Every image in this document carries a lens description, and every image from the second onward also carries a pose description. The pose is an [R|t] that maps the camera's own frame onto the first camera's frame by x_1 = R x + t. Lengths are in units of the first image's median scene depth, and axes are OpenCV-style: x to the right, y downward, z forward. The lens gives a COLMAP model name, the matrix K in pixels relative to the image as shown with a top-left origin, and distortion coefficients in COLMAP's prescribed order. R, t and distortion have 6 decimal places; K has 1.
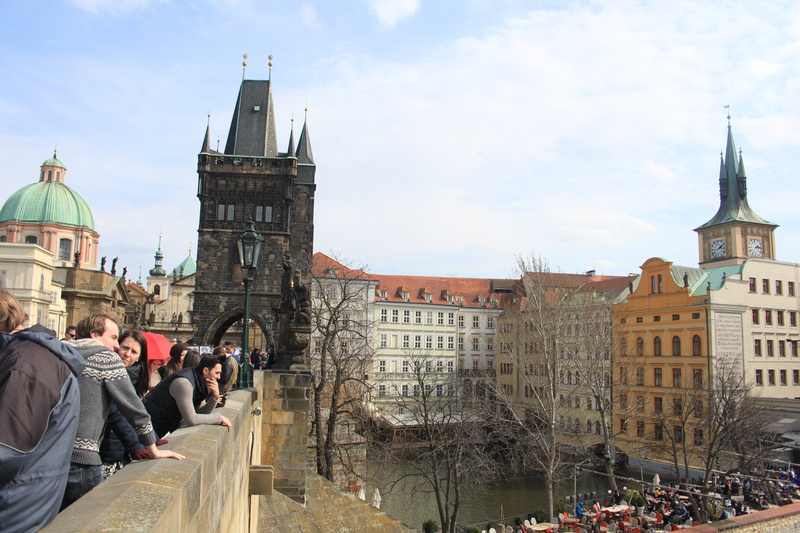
lens RADIAL K [[646.6, 0, 396.5], [0, 646.6, 275.9], [0, 0, 1]] dist [-0.111552, 0.007432]
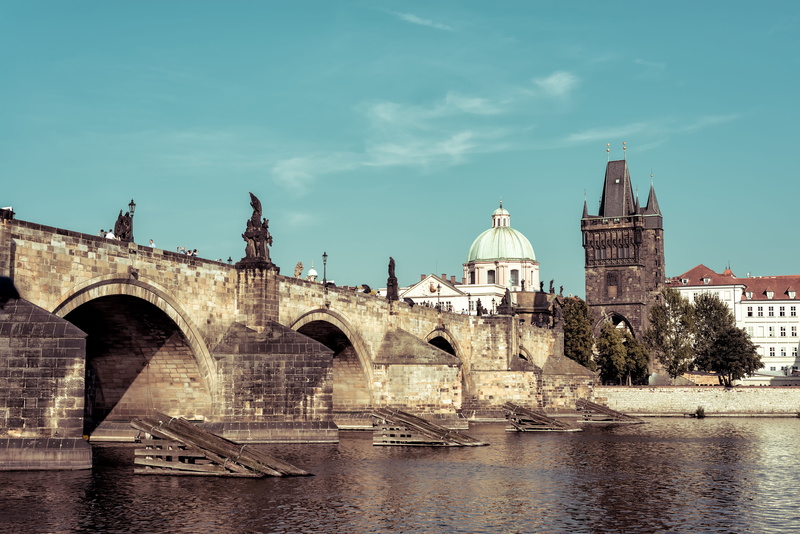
lens RADIAL K [[1165.8, 0, 400.0], [0, 1165.8, 267.0], [0, 0, 1]] dist [-0.033551, -0.038076]
pose [[0.817802, -0.082287, -0.569586, 0.904371], [0.087562, 0.995993, -0.018168, -0.054073], [0.568799, -0.035017, 0.821731, -1.551184]]
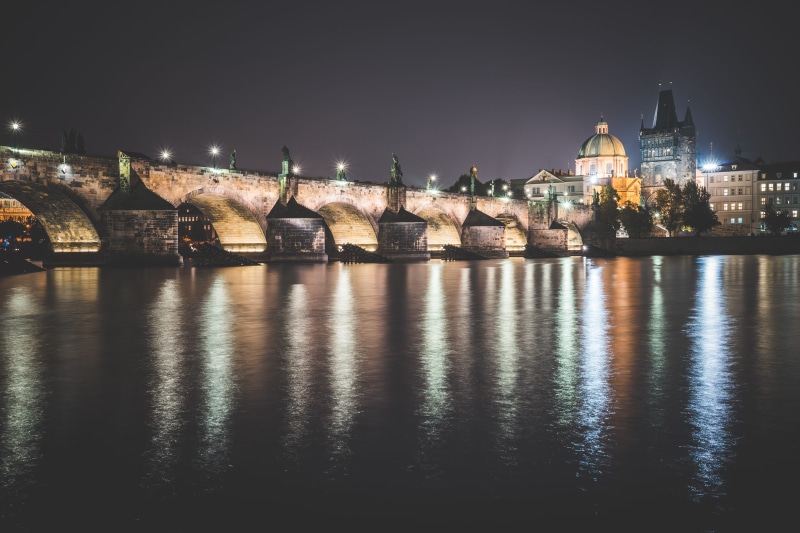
lens RADIAL K [[992.7, 0, 400.0], [0, 992.7, 266.5], [0, 0, 1]] dist [0.182209, 0.006164]
pose [[0.687047, -0.017886, -0.726392, 1.731702], [0.111895, 0.990377, 0.081448, -0.086349], [0.717945, -0.137238, 0.682437, -2.214576]]
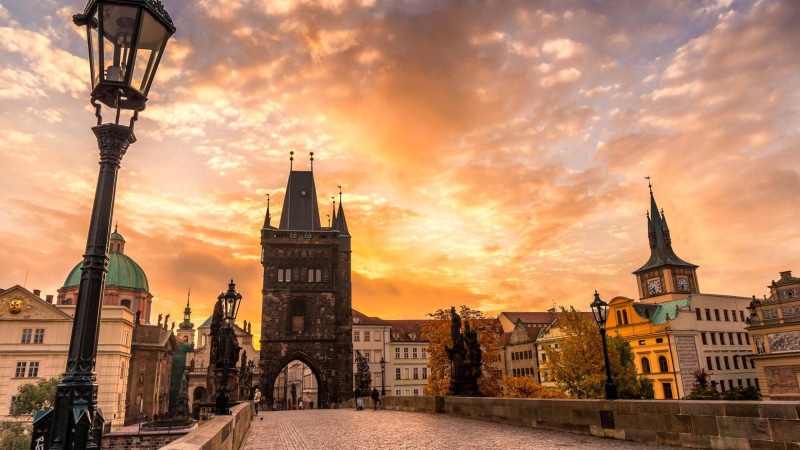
lens RADIAL K [[526.2, 0, 400.0], [0, 526.2, 225.0], [0, 0, 1]] dist [-0.042255, -0.001108]
pose [[0.996453, -0.030532, 0.078412, -0.109034], [0.043817, 0.983817, -0.173736, -0.006582], [-0.071838, 0.176556, 0.981666, -0.041591]]
